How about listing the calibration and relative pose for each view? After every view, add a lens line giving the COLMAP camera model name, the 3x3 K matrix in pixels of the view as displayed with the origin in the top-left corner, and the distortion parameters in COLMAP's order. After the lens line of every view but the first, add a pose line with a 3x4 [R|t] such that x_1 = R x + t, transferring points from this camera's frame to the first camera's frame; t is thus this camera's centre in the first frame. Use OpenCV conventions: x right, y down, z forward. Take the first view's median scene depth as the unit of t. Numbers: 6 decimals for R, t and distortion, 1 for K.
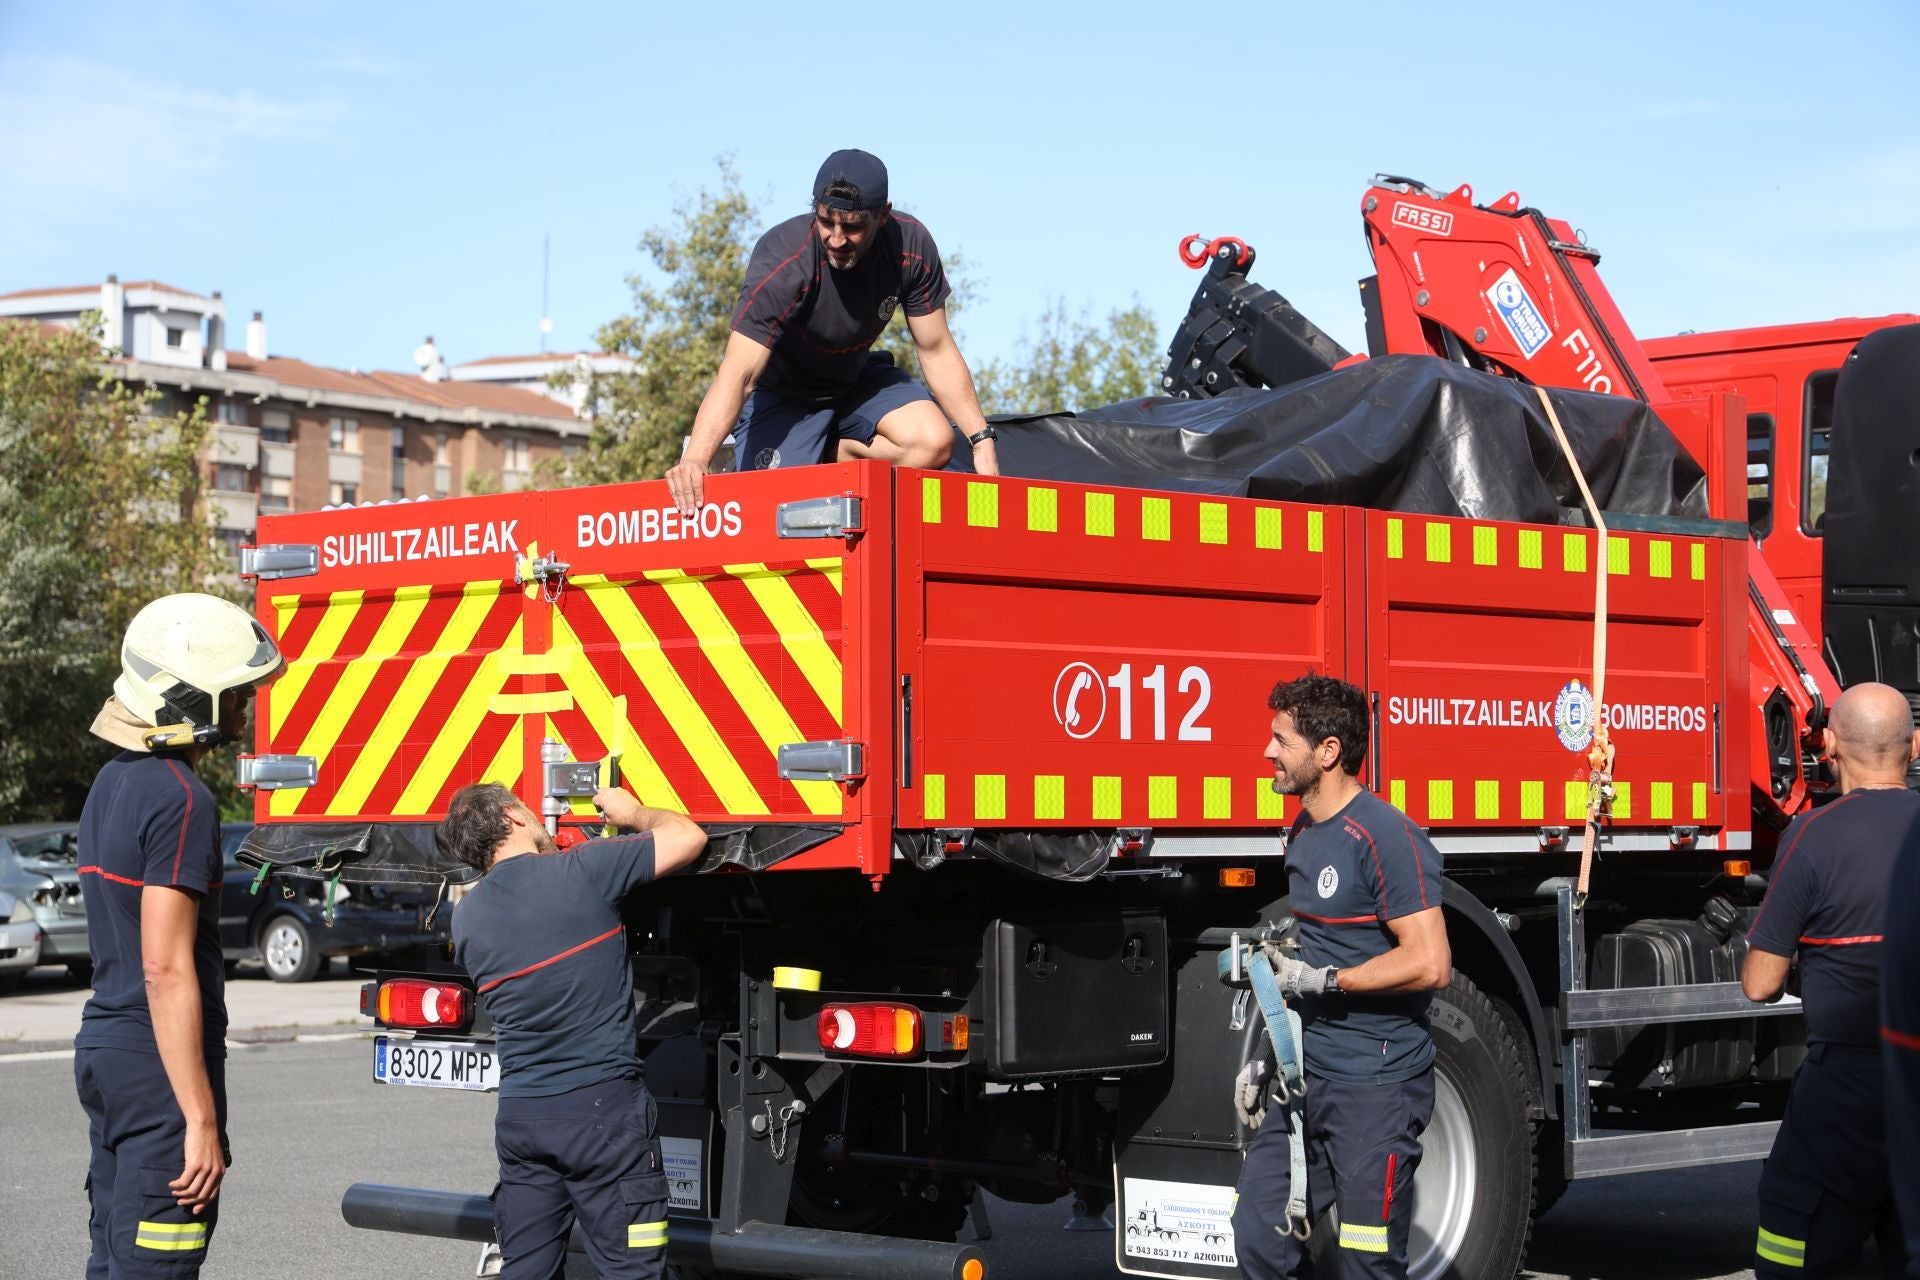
lens RADIAL K [[3820.7, 0, 933.7], [0, 3820.7, 690.3], [0, 0, 1]] dist [0.147078, -0.199569]
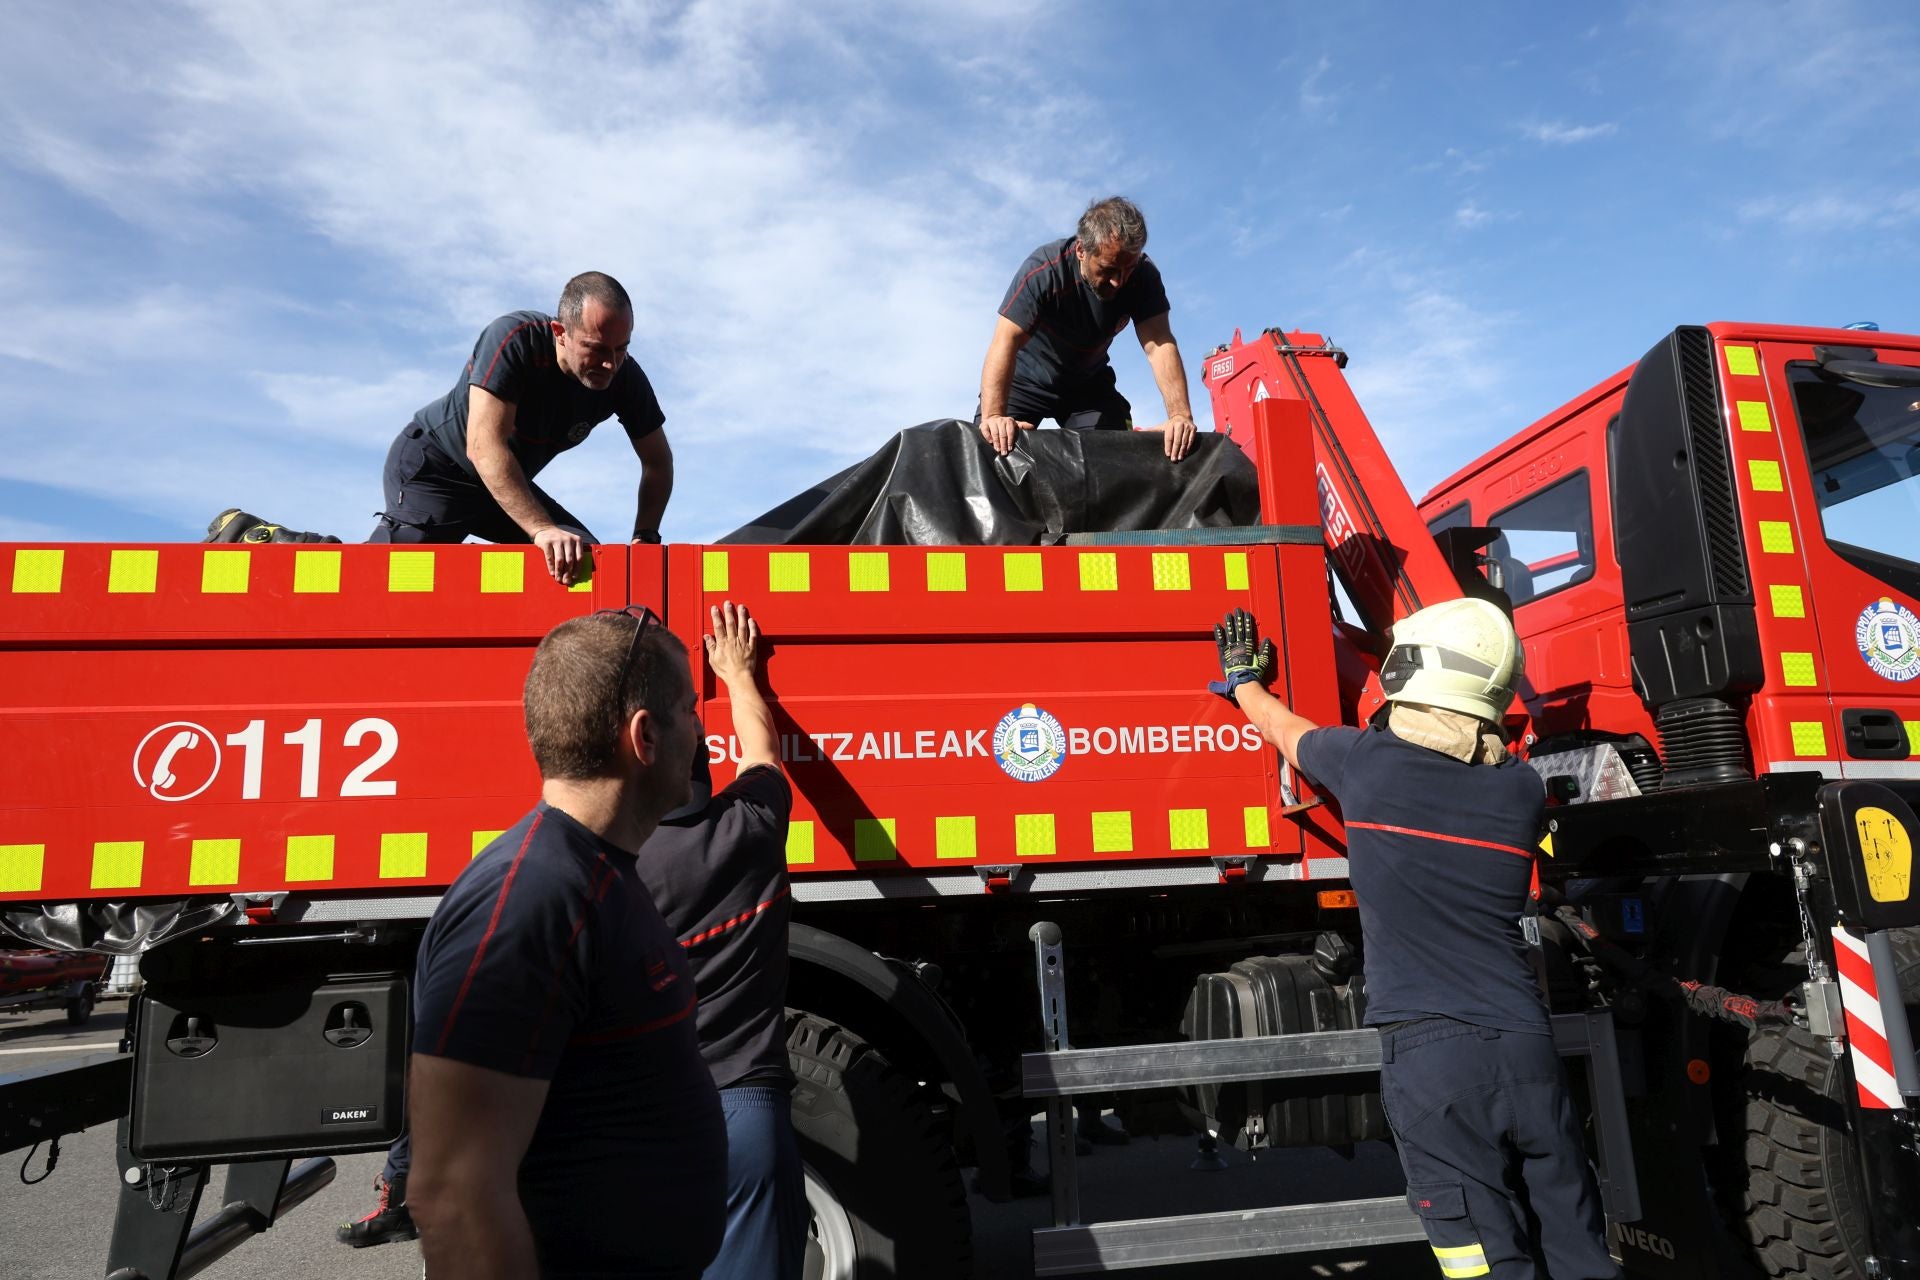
lens RADIAL K [[1281.6, 0, 960.0], [0, 1281.6, 640.0], [0, 0, 1]] dist [-0.000501, -0.003951]
pose [[0.807674, -0.140366, -0.572678, 0.342800], [0.058068, 0.985465, -0.159646, 0.031449], [0.586763, 0.095688, 0.804085, 0.753987]]
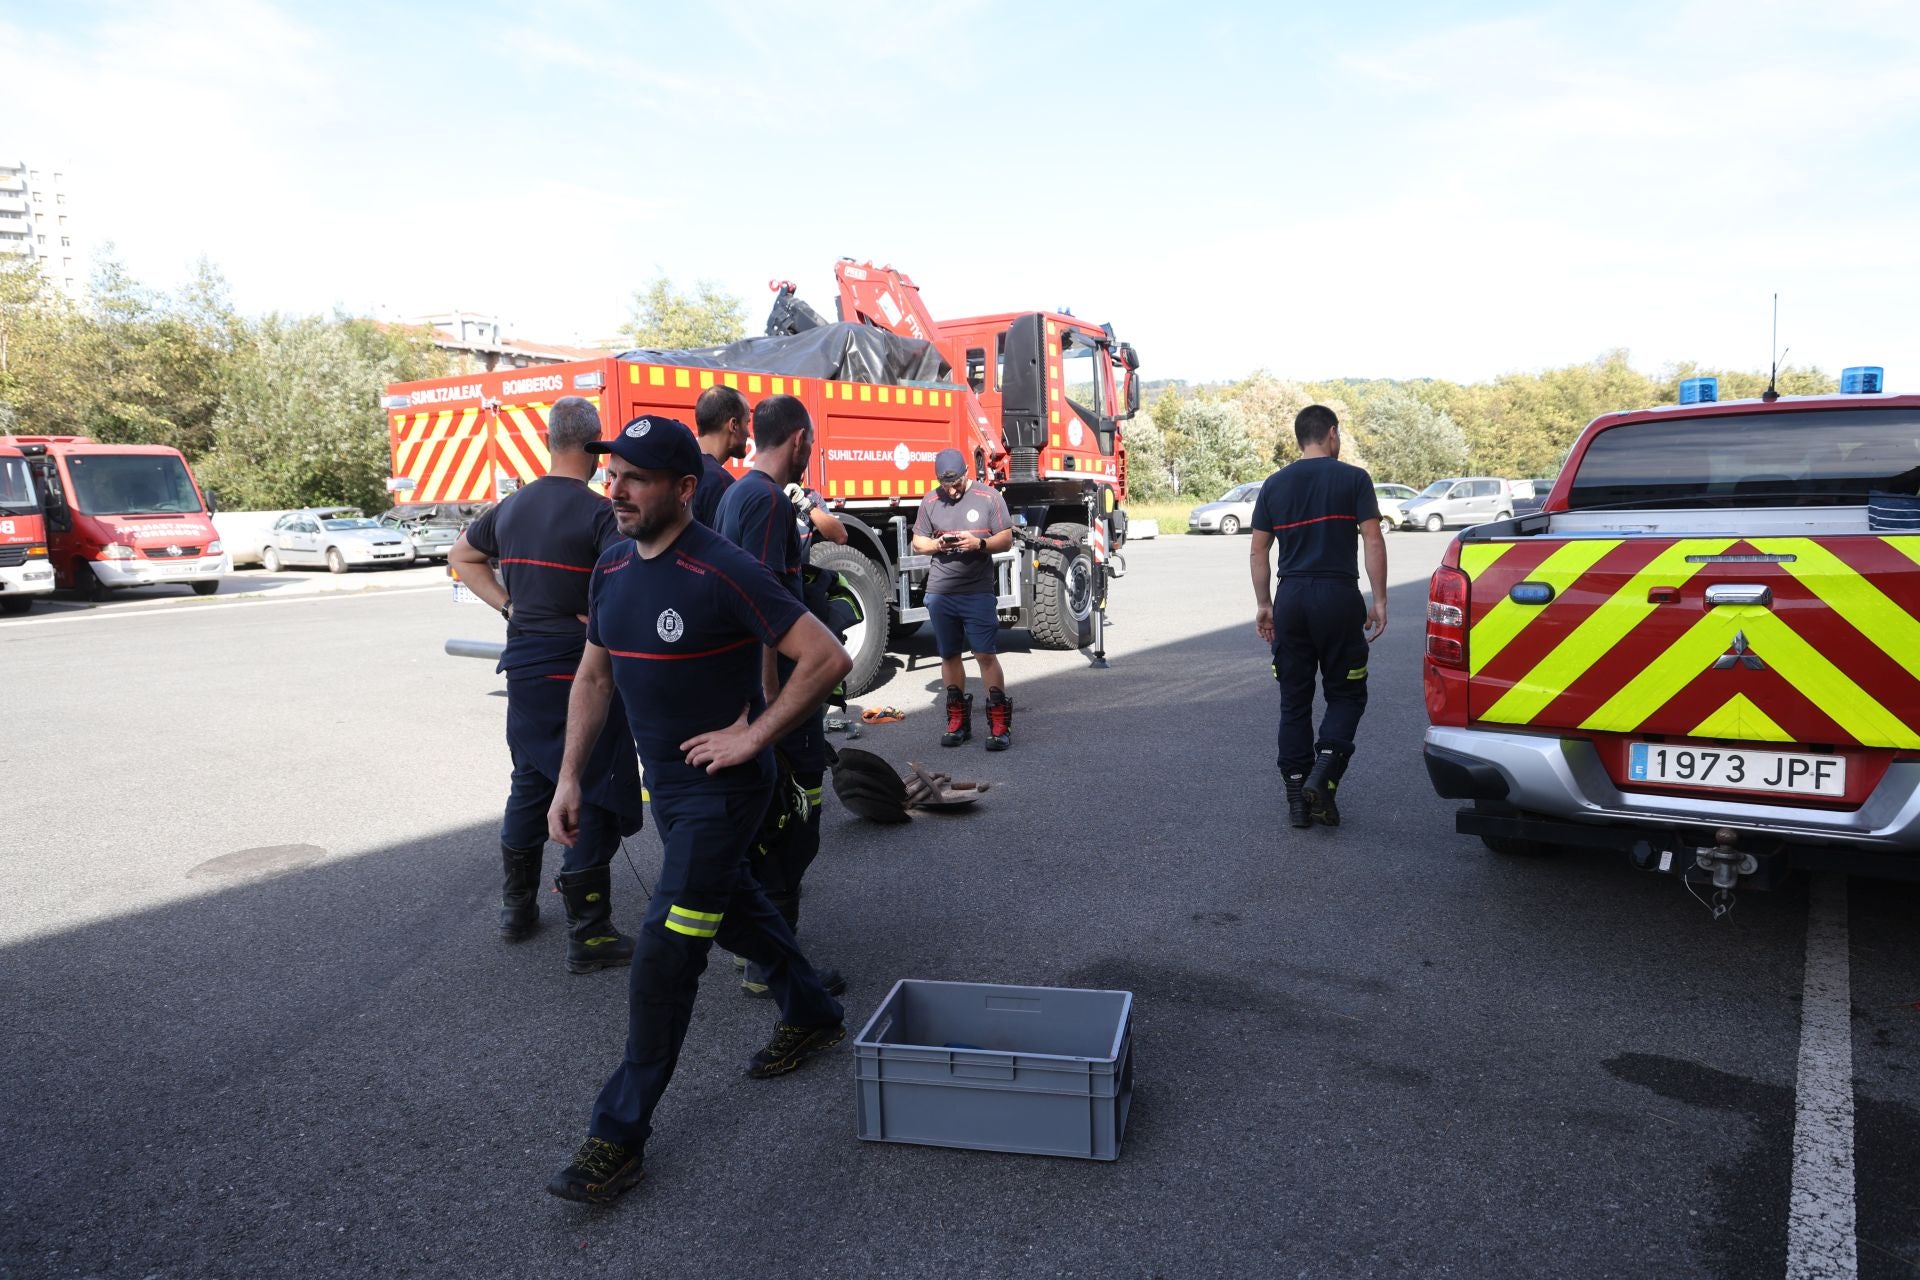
lens RADIAL K [[1281.6, 0, 960.0], [0, 1281.6, 640.0], [0, 0, 1]] dist [-0.000501, -0.003951]
pose [[0.989045, -0.033783, 0.143699, 0.073544], [0.012994, 0.989606, 0.143220, 0.005949], [-0.147044, -0.139783, 0.979203, 0.077565]]
